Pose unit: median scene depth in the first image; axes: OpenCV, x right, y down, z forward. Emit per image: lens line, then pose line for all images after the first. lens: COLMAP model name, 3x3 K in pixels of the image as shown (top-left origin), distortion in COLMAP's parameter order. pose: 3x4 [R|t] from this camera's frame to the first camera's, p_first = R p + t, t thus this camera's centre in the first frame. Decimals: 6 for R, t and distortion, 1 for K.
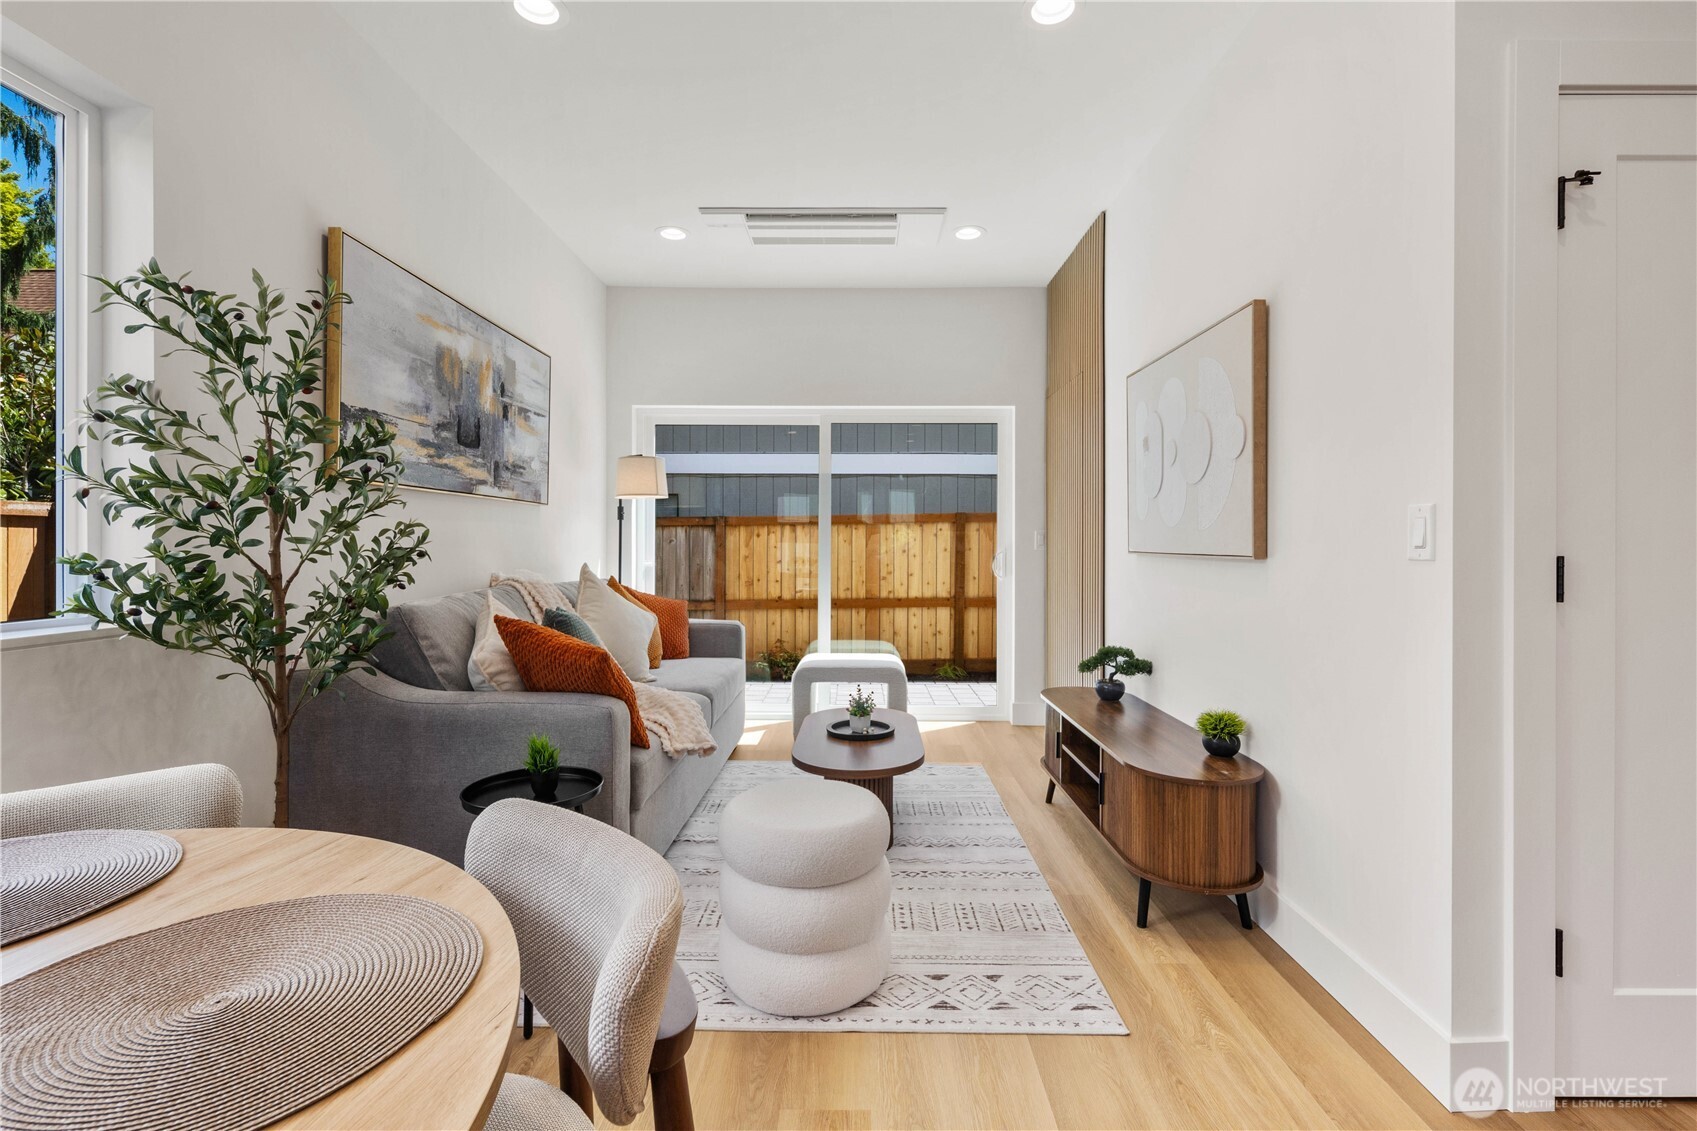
lens RADIAL K [[741.1, 0, 855.1], [0, 741.1, 549.5], [0, 0, 1]] dist [0.008290, -0.004632]
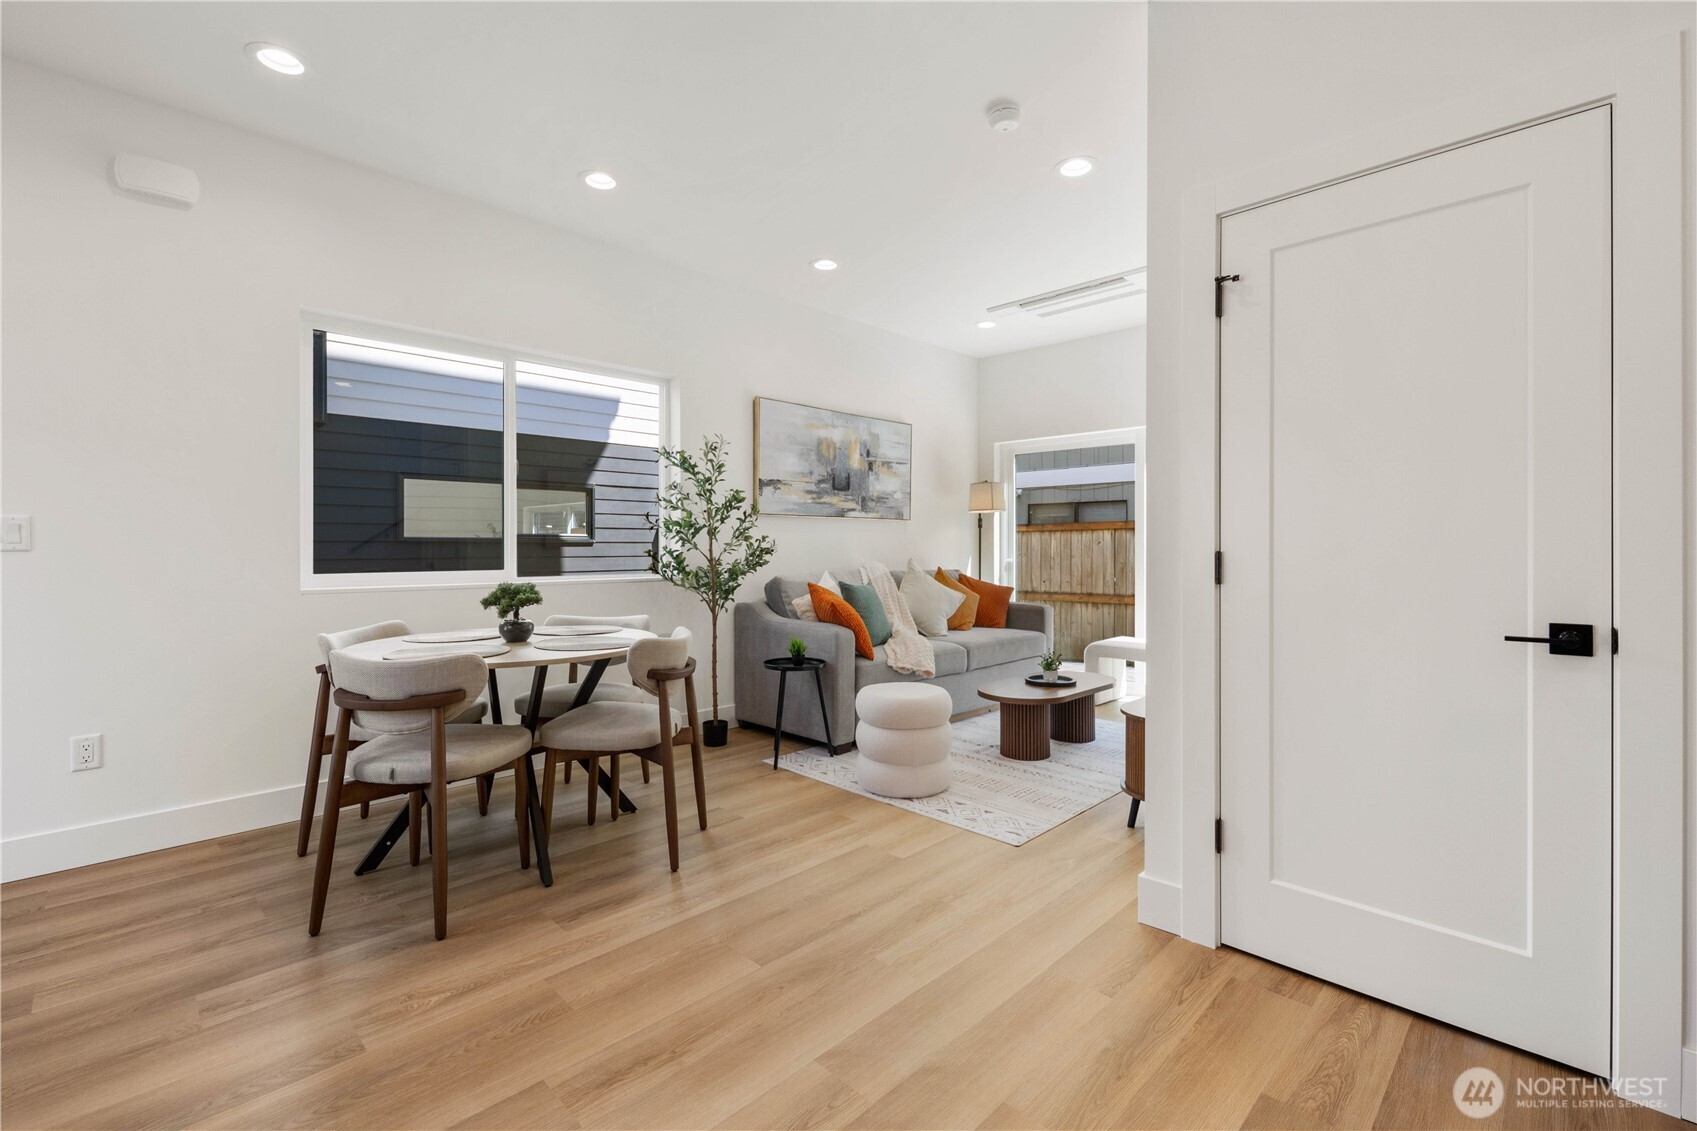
lens RADIAL K [[741.1, 0, 849.7], [0, 741.1, 549.1], [0, 0, 1]] dist [0.008290, -0.004632]
pose [[0.717333, -0.000863, -0.696730, 0.760631], [-0.001281, 0.999996, -0.002557, 0.005156], [0.696729, 0.002726, 0.717329, -0.257803]]
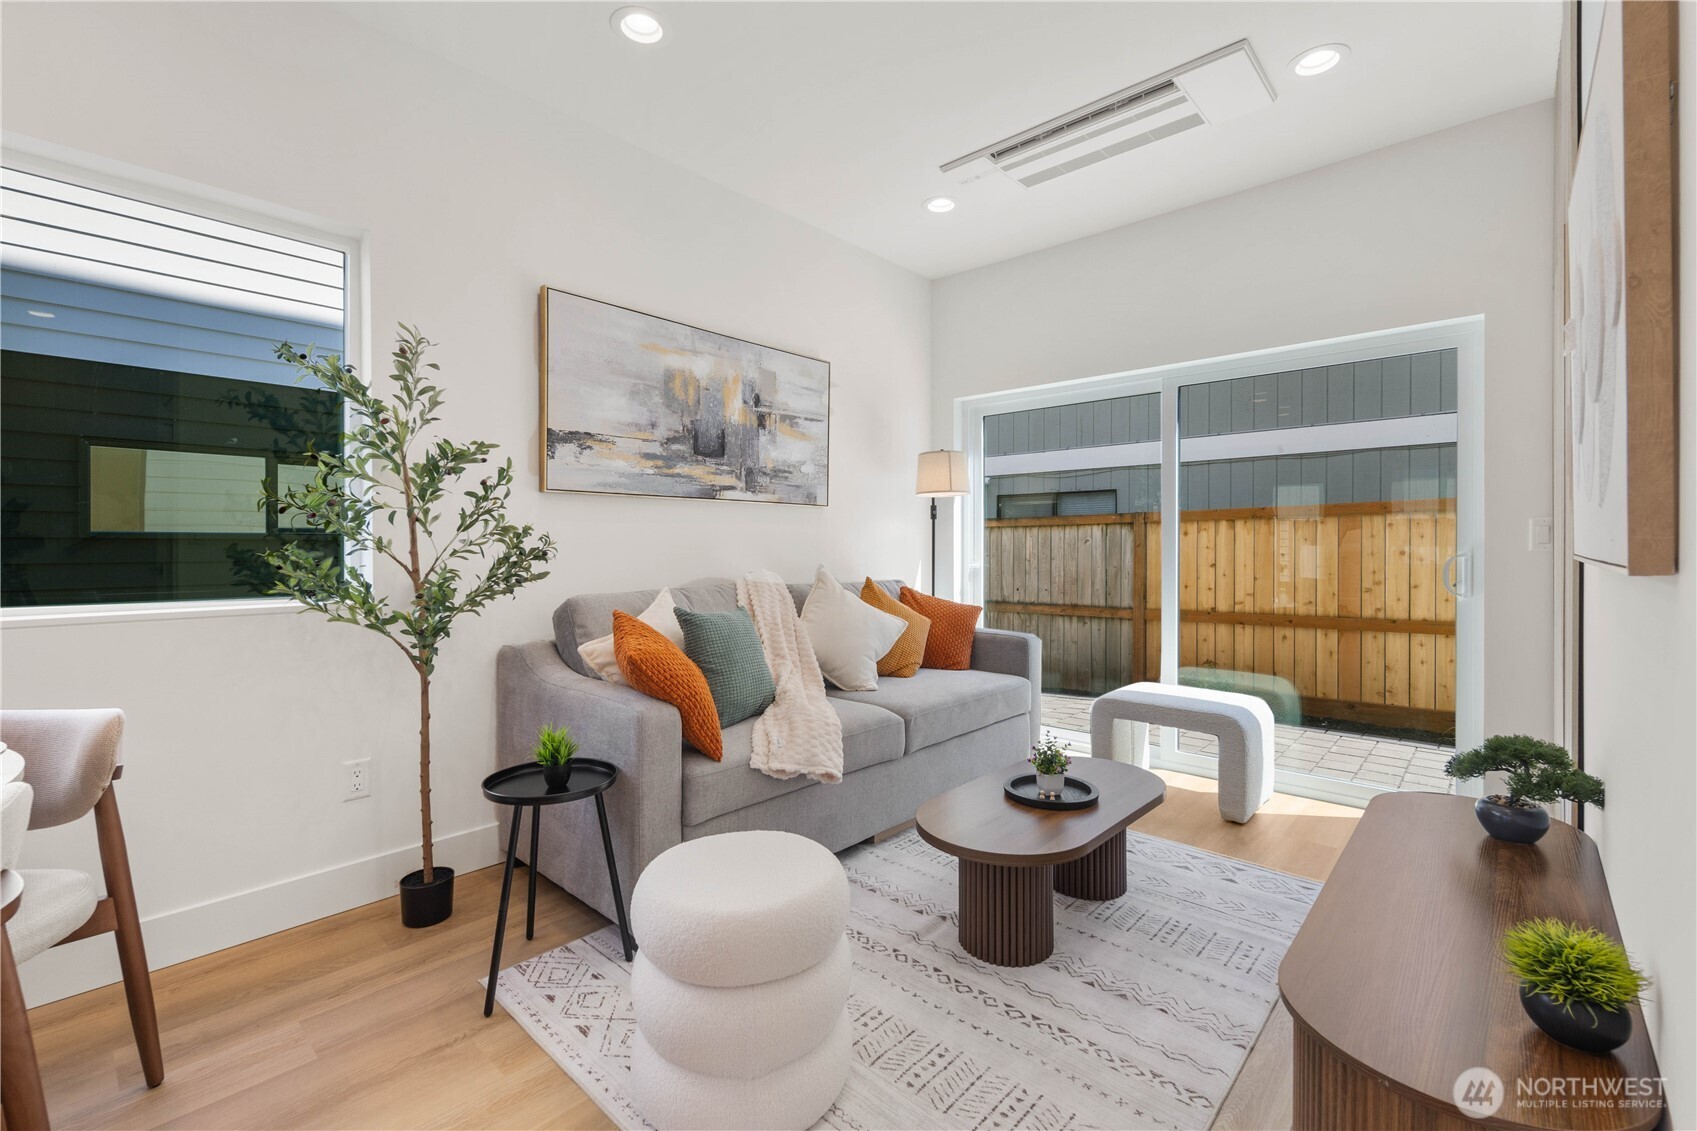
lens RADIAL K [[741.1, 0, 848.5], [0, 741.1, 550.0], [0, 0, 1]] dist [0.008290, -0.004632]
pose [[0.746927, 0.000029, -0.664906, 0.386054], [-0.000978, 0.999999, -0.001054, 0.001407], [0.664905, 0.001438, 0.746926, 0.338540]]
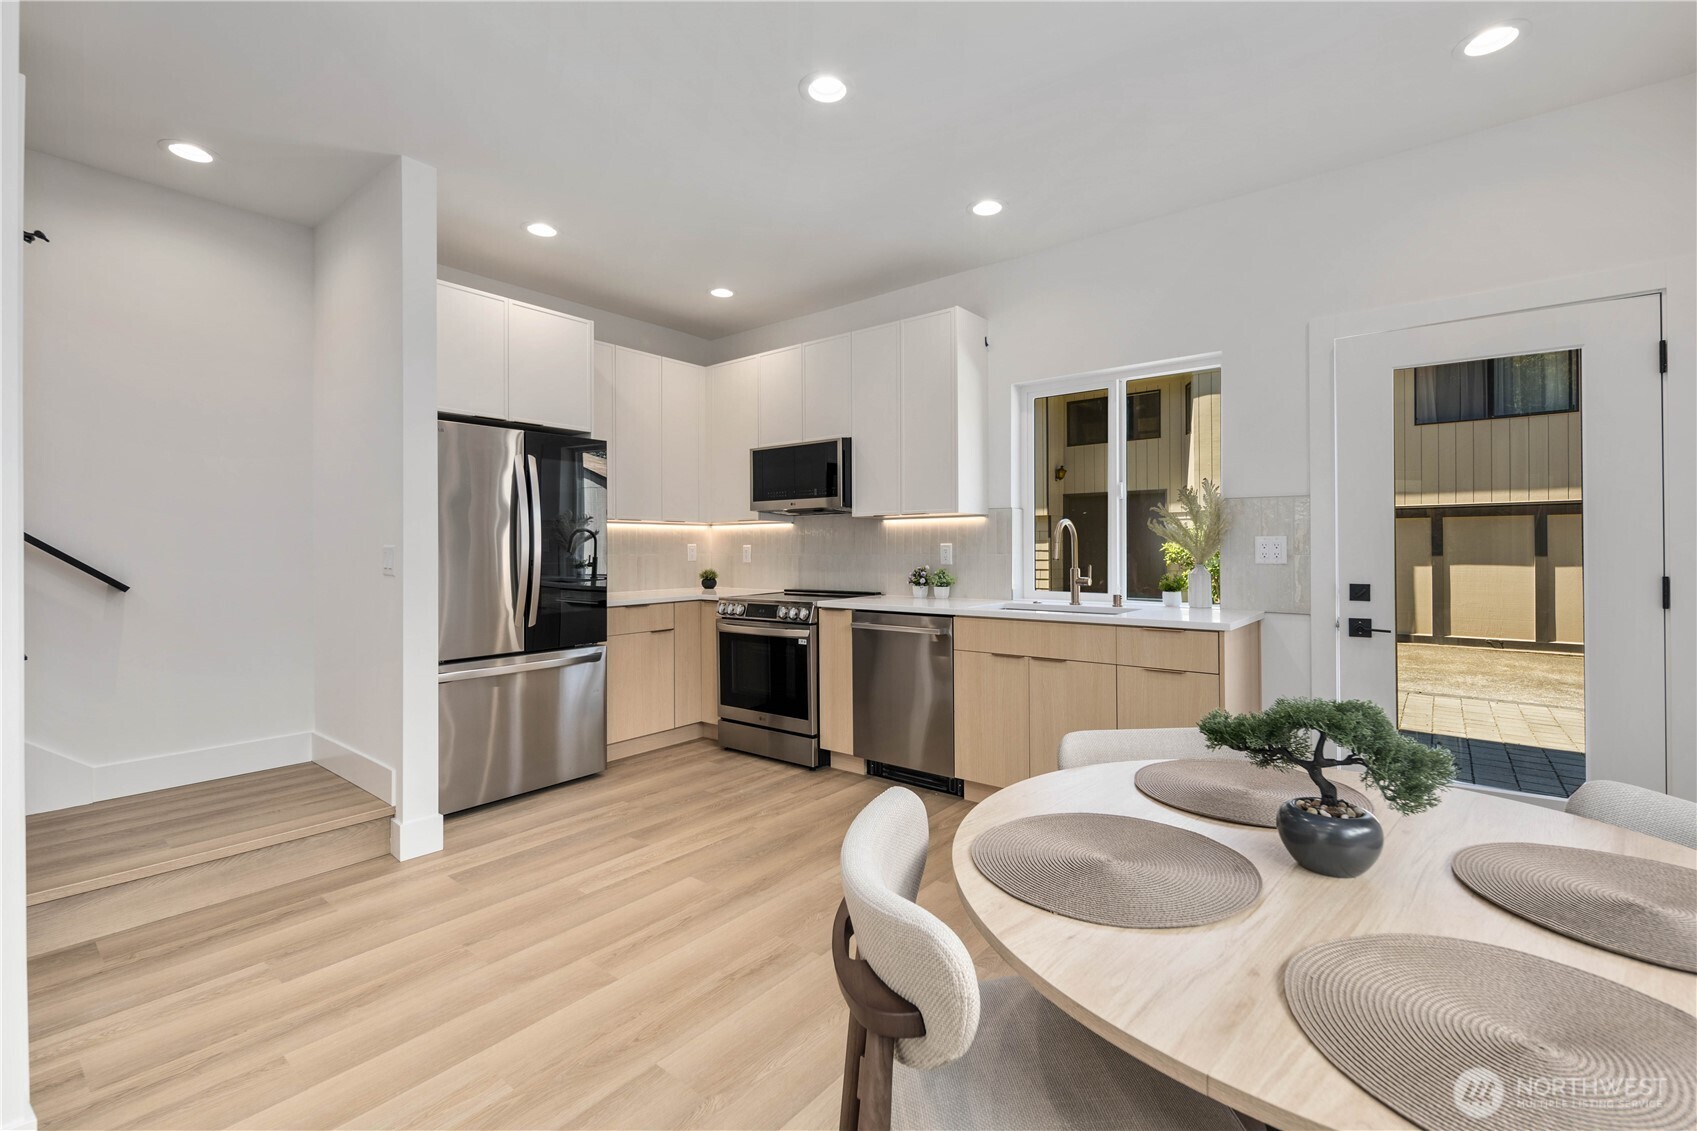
lens RADIAL K [[741.1, 0, 845.6], [0, 741.1, 544.5], [0, 0, 1]] dist [0.008290, -0.004632]
pose [[-0.780740, 0.003667, 0.624846, -0.317535], [0.005462, 0.999985, 0.000957, -0.032100], [-0.624833, 0.004160, -0.780748, 0.585331]]
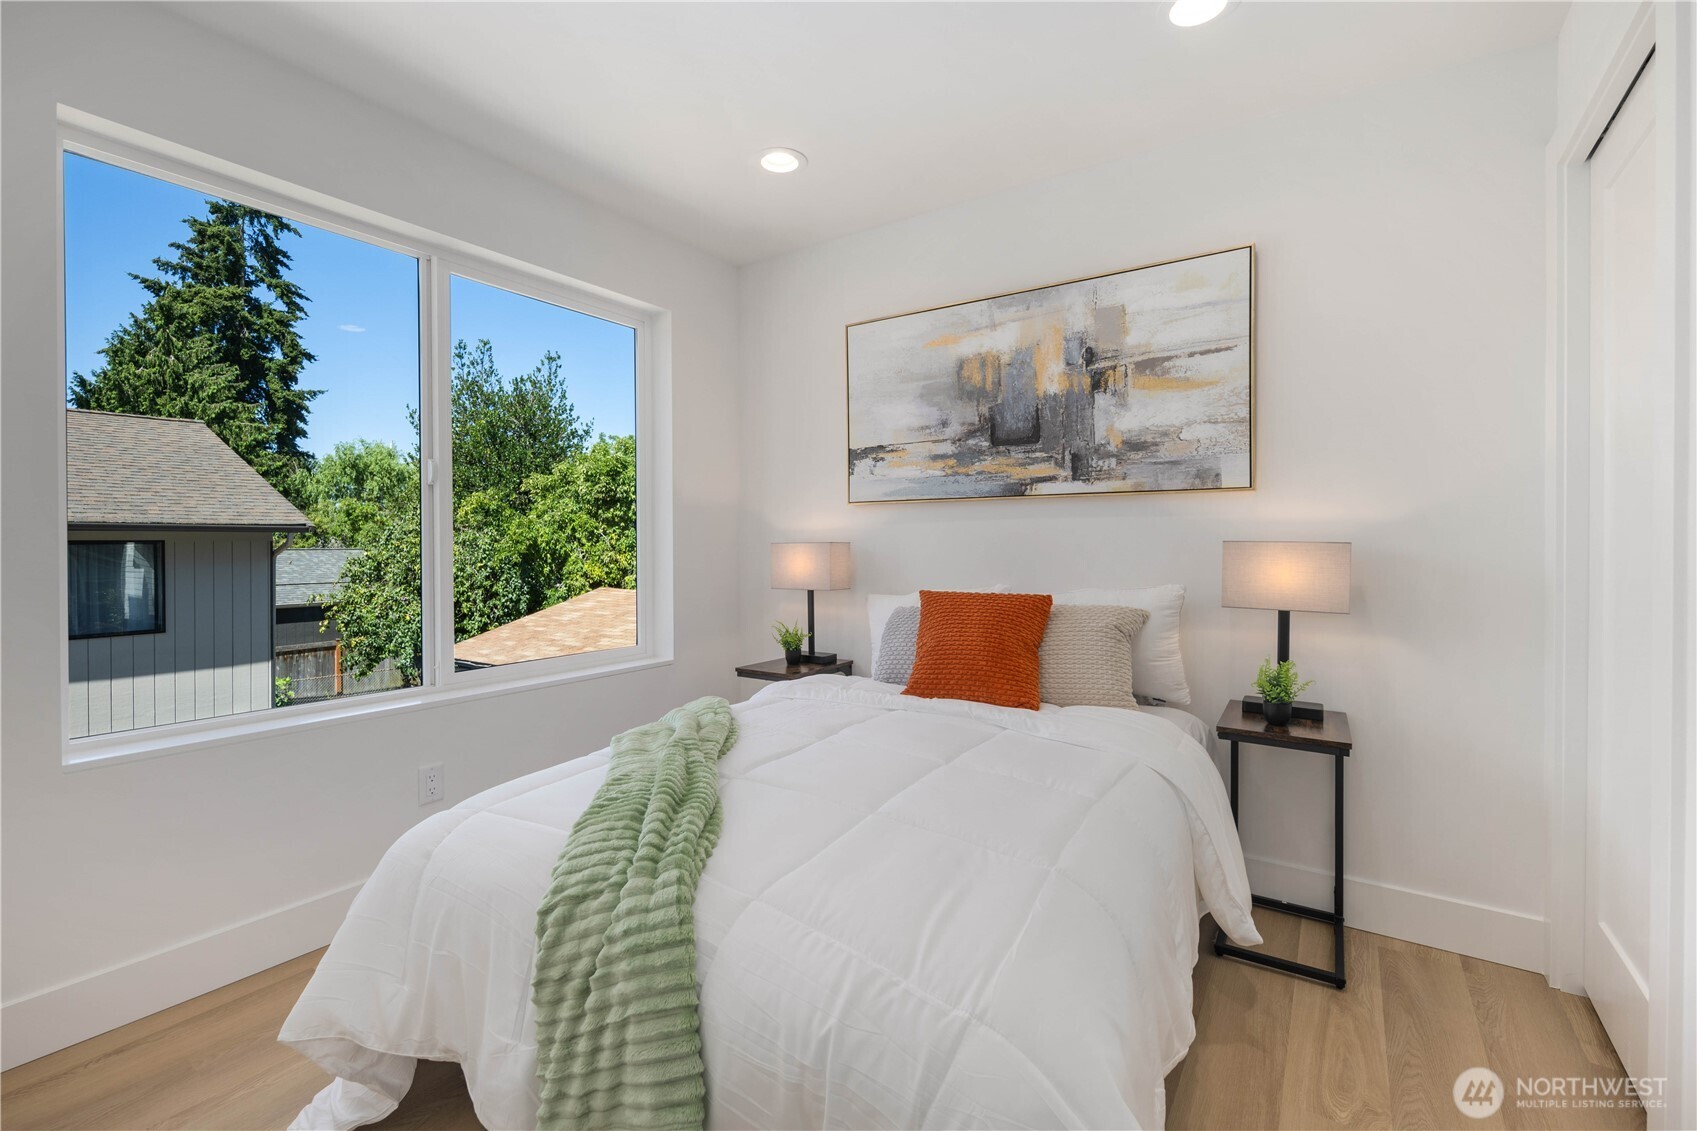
lens RADIAL K [[741.1, 0, 845.2], [0, 741.1, 552.2], [0, 0, 1]] dist [0.008290, -0.004632]
pose [[-0.556426, 0.008151, -0.830857, 0.374803], [-0.004933, 0.999902, 0.013113, -0.018113], [0.830883, 0.011395, -0.556331, 1.421014]]
